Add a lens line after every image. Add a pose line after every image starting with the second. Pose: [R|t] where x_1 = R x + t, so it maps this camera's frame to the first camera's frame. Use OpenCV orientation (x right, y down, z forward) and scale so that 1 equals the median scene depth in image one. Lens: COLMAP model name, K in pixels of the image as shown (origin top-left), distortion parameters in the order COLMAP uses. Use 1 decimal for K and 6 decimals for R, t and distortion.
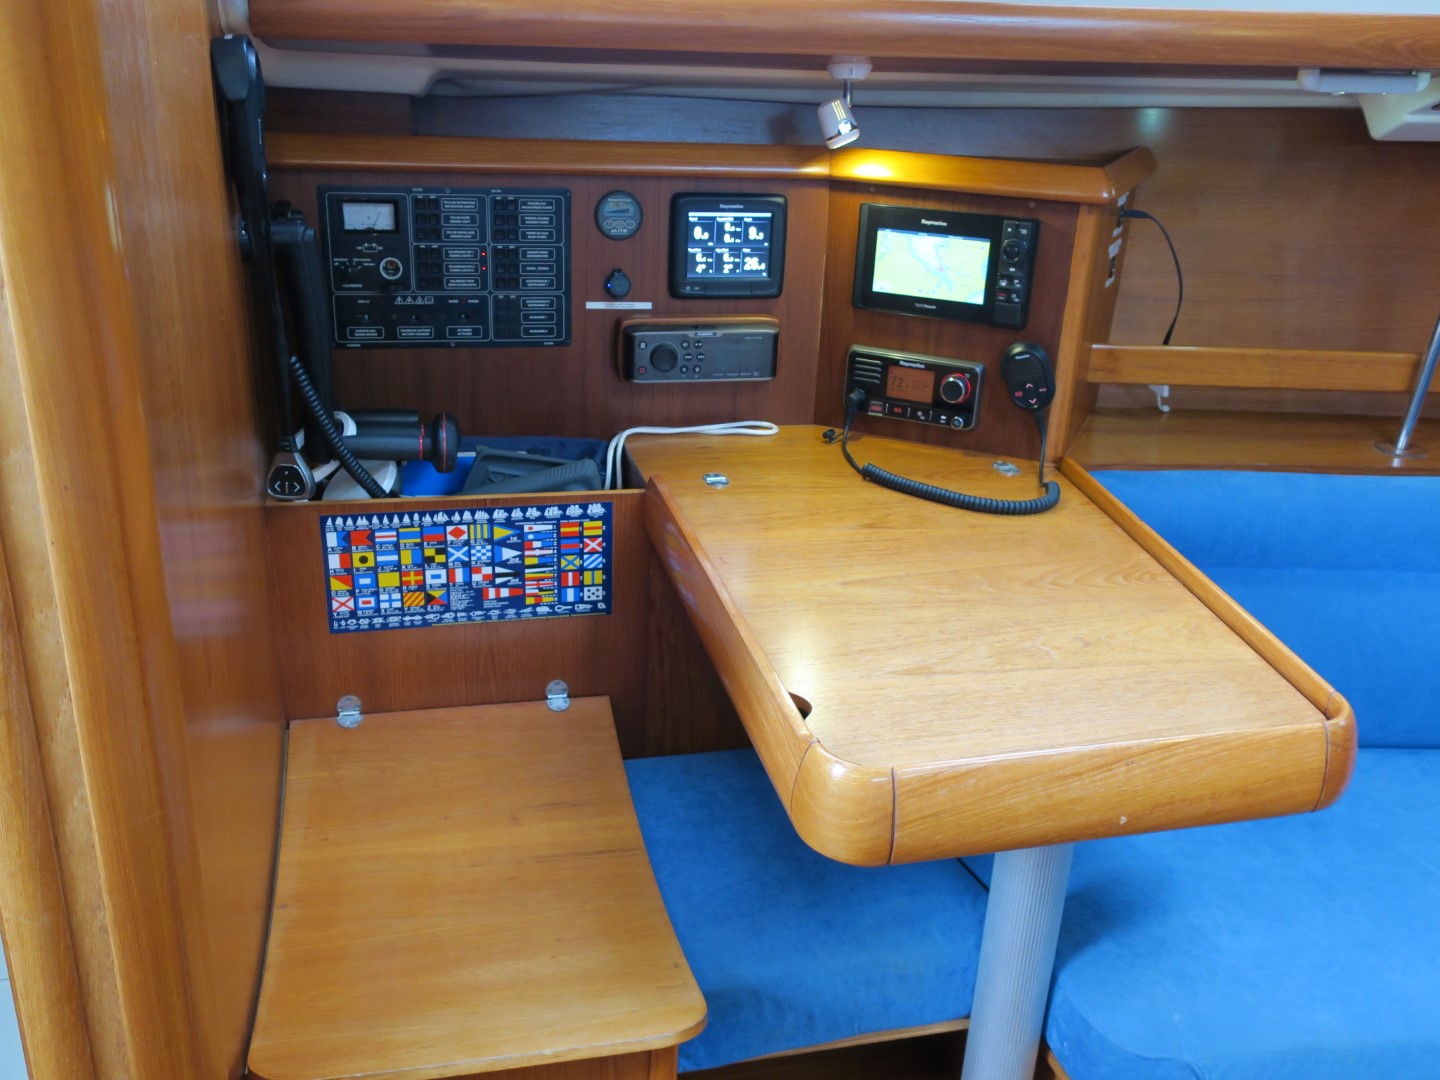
lens RADIAL K [[1267.8, 0, 716.9], [0, 1267.8, 555.6], [0, 0, 1]] dist [0.000552, 0.019242]
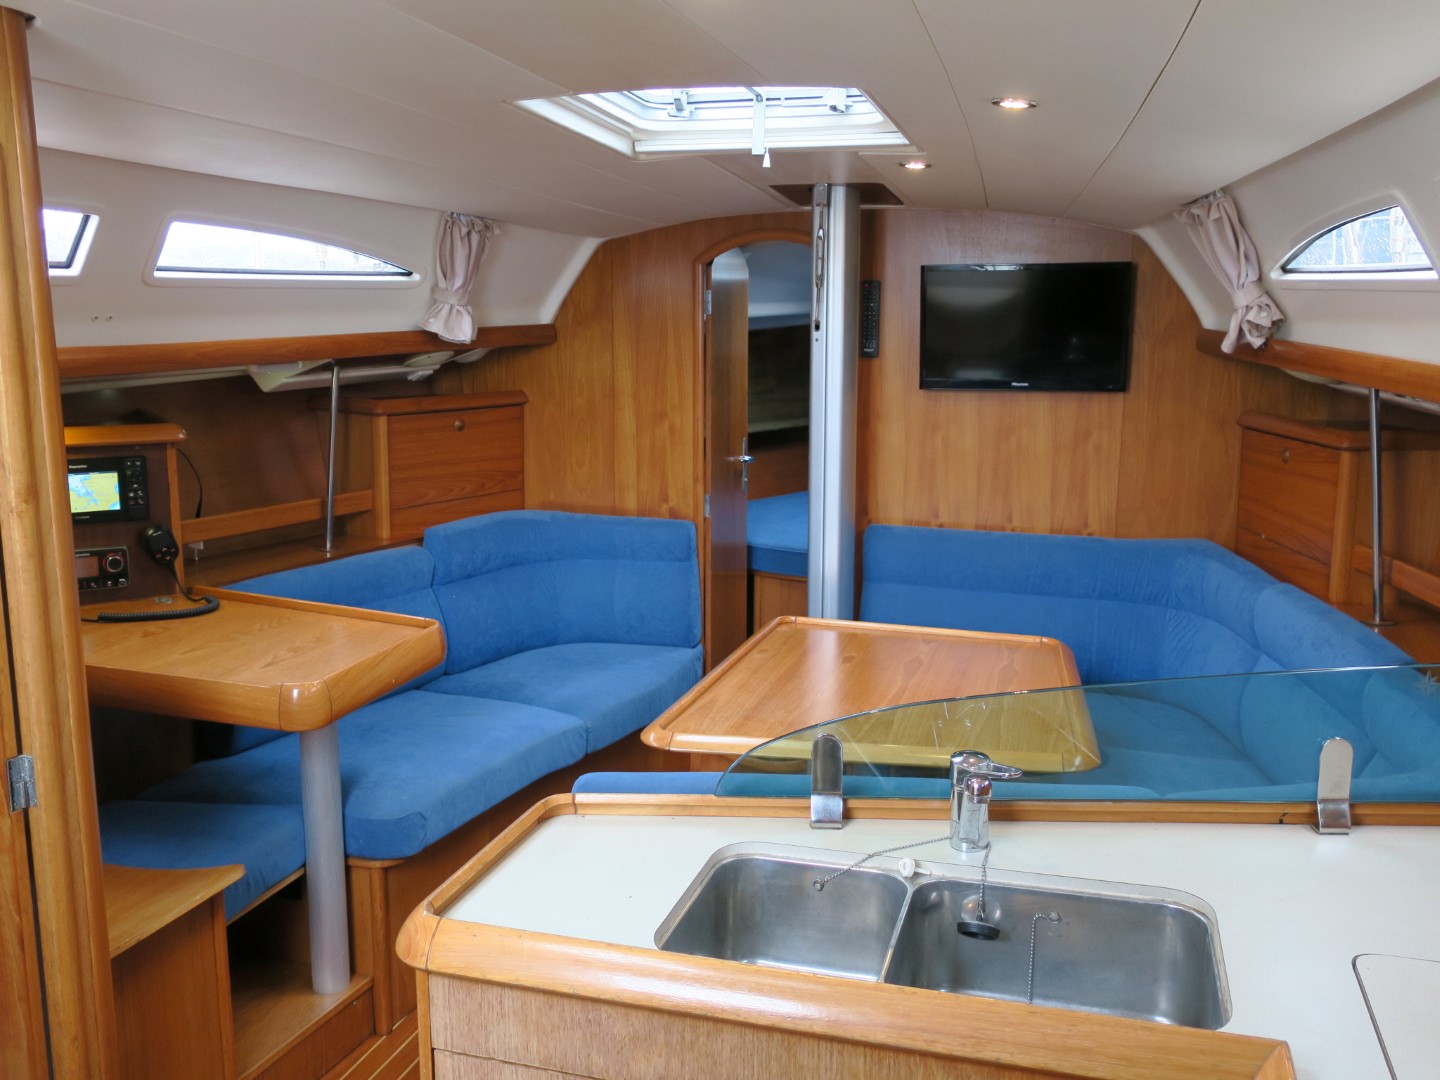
lens RADIAL K [[1267.8, 0, 722.5], [0, 1267.8, 545.5], [0, 0, 1]] dist [0.000552, 0.019242]
pose [[0.515416, -0.195868, 0.834255, -0.763215], [0.334883, 0.942151, 0.014304, 0.084019], [-0.788796, 0.272005, 0.551193, -0.508978]]
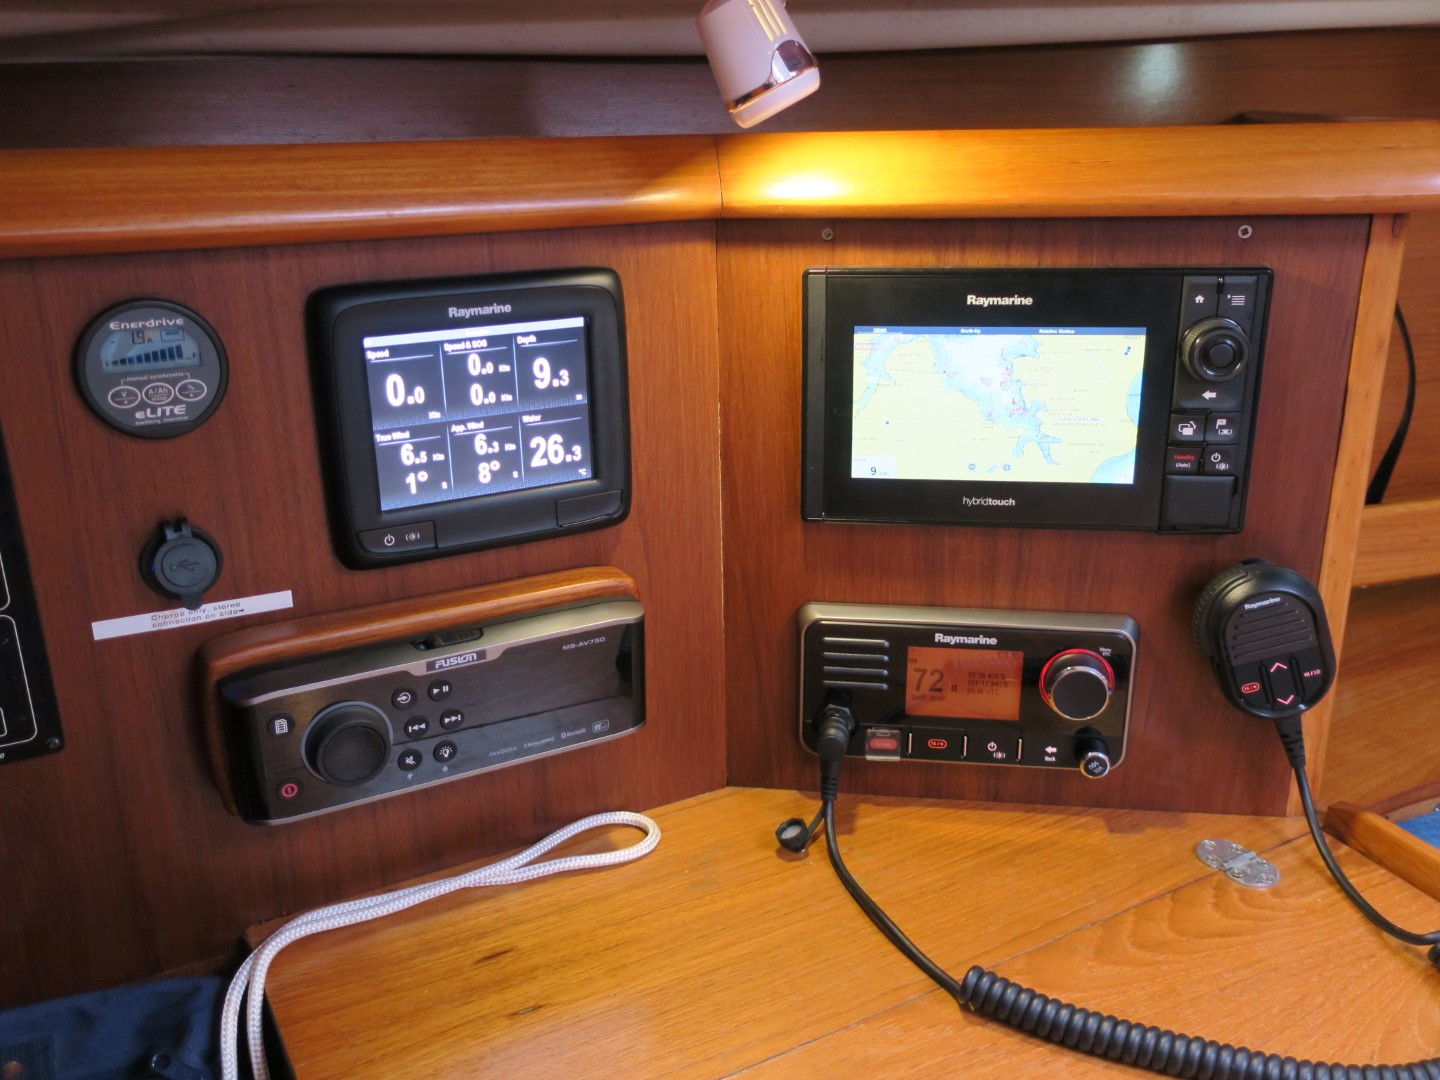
lens RADIAL K [[1267.8, 0, 717.1], [0, 1267.8, 553.2], [0, 0, 1]] dist [0.000552, 0.019242]
pose [[0.963619, -0.141606, 0.226687, -0.014925], [0.156045, 0.986631, -0.047002, -0.175544], [-0.217000, 0.080665, 0.972833, 0.625497]]
